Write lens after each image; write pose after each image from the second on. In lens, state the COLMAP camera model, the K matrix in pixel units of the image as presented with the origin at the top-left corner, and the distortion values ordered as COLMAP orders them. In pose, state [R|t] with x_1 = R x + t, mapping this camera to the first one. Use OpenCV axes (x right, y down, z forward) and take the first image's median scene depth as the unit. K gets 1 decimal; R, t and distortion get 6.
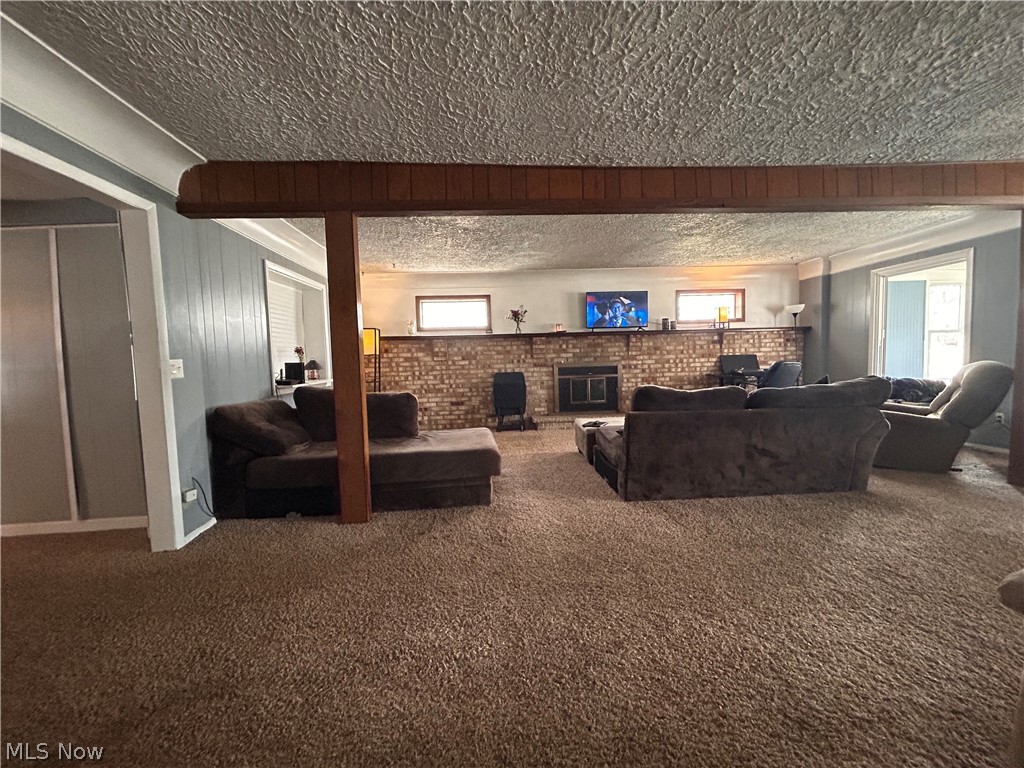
lens RADIAL K [[413.9, 0, 508.8], [0, 413.9, 384.5], [0, 0, 1]] dist [-0.000174, -0.000113]
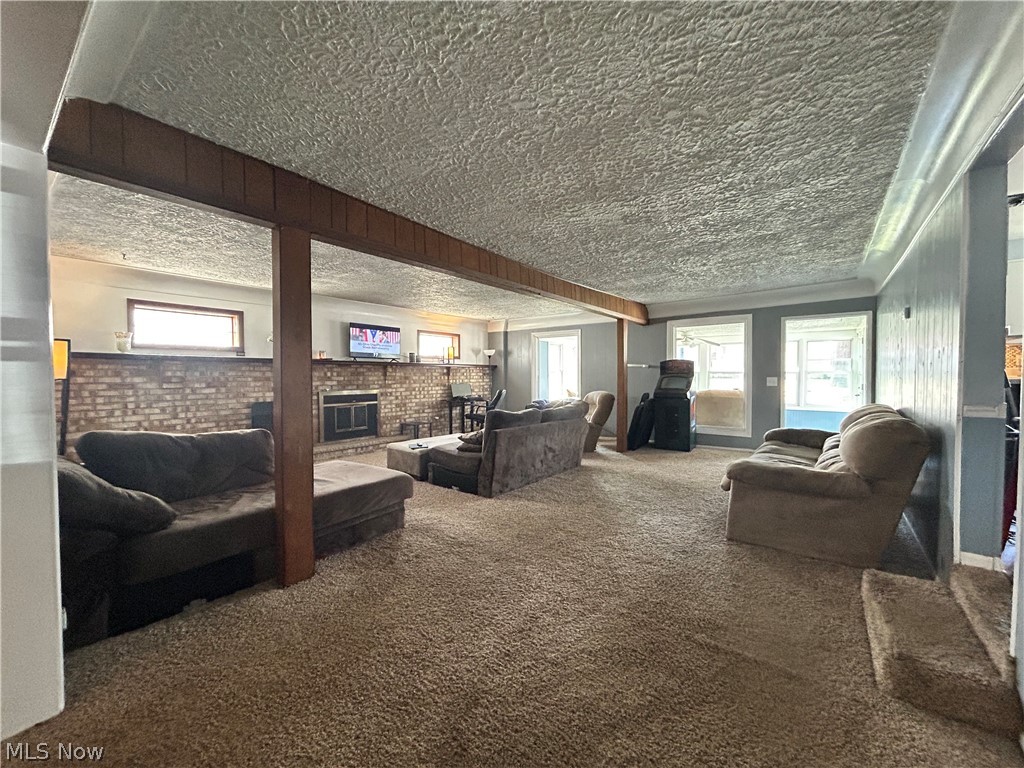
lens RADIAL K [[413.9, 0, 508.8], [0, 413.9, 384.5], [0, 0, 1]] dist [-0.000174, -0.000113]
pose [[0.651616, 0.010333, 0.758478, -0.338631], [0.033609, 0.998532, -0.042477, -0.011420], [-0.757804, 0.053170, 0.650313, 0.036841]]
